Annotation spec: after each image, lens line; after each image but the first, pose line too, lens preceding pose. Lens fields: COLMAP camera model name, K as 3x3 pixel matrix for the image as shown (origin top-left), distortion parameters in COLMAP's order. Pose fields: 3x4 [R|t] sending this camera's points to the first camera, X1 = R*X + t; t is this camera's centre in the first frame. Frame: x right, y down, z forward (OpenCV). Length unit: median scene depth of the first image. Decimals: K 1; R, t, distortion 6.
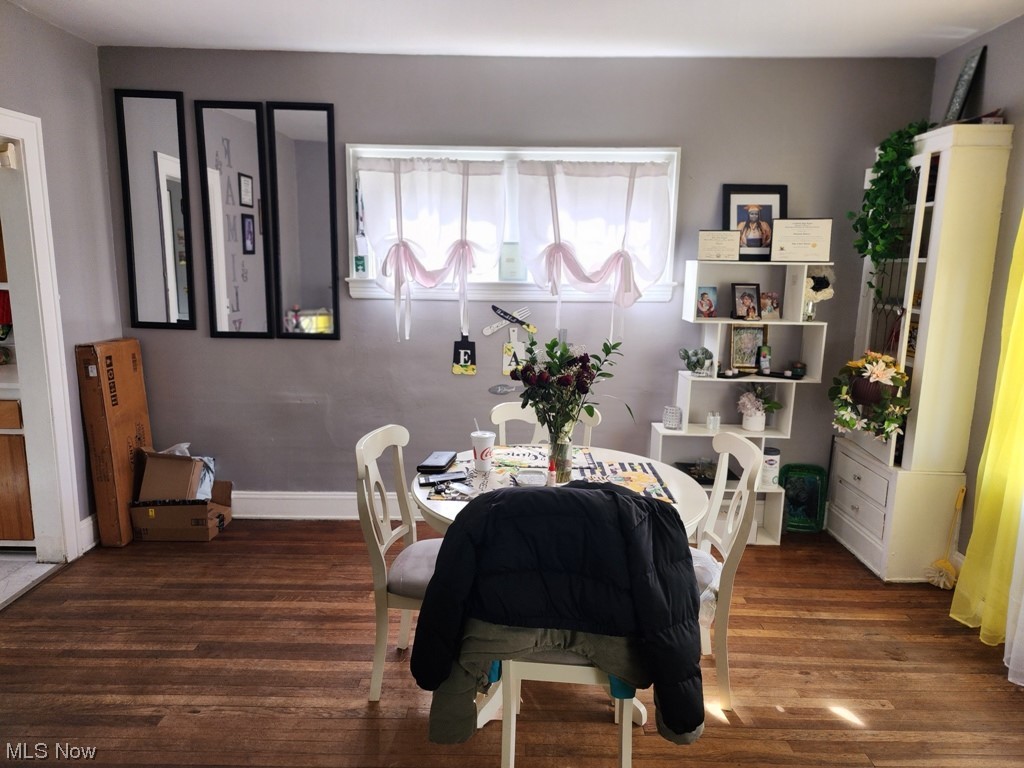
lens RADIAL K [[690.0, 0, 507.5], [0, 690.0, 385.9], [0, 0, 1]] dist [0.053090, -0.035080]
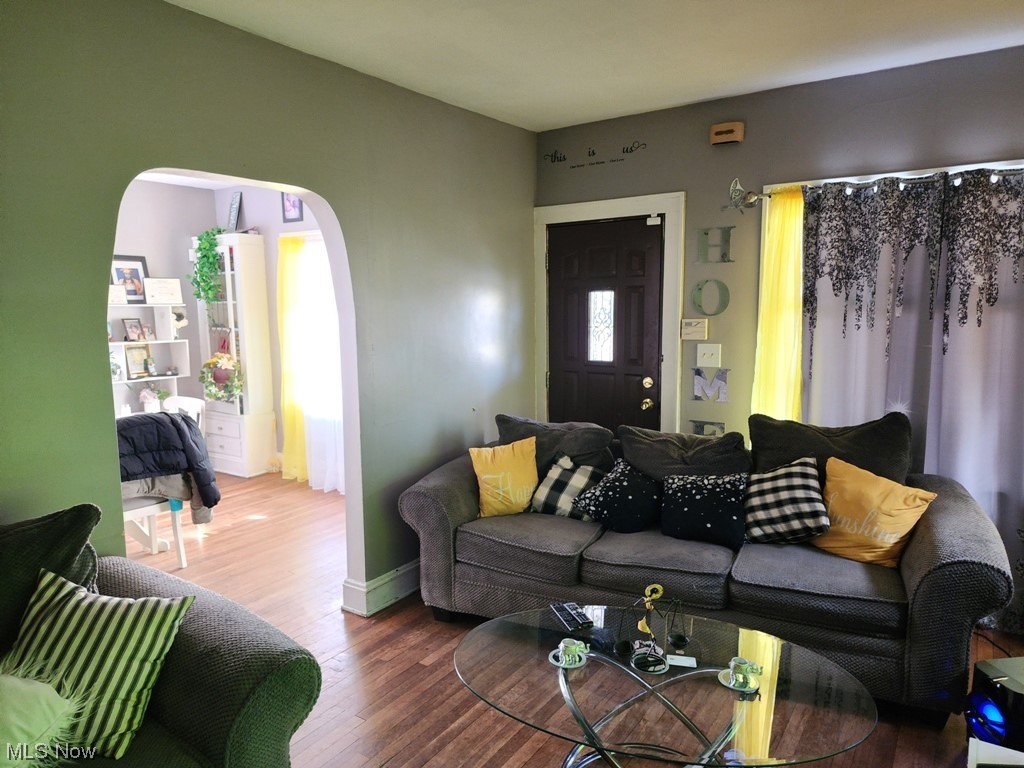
lens RADIAL K [[690.0, 0, 512.7], [0, 690.0, 391.7], [0, 0, 1]] dist [0.053090, -0.035080]
pose [[0.541440, -0.130740, 0.830512, -0.536107], [0.167844, 0.984758, 0.045599, 0.088536], [-0.823815, 0.114707, 0.555132, -0.570926]]
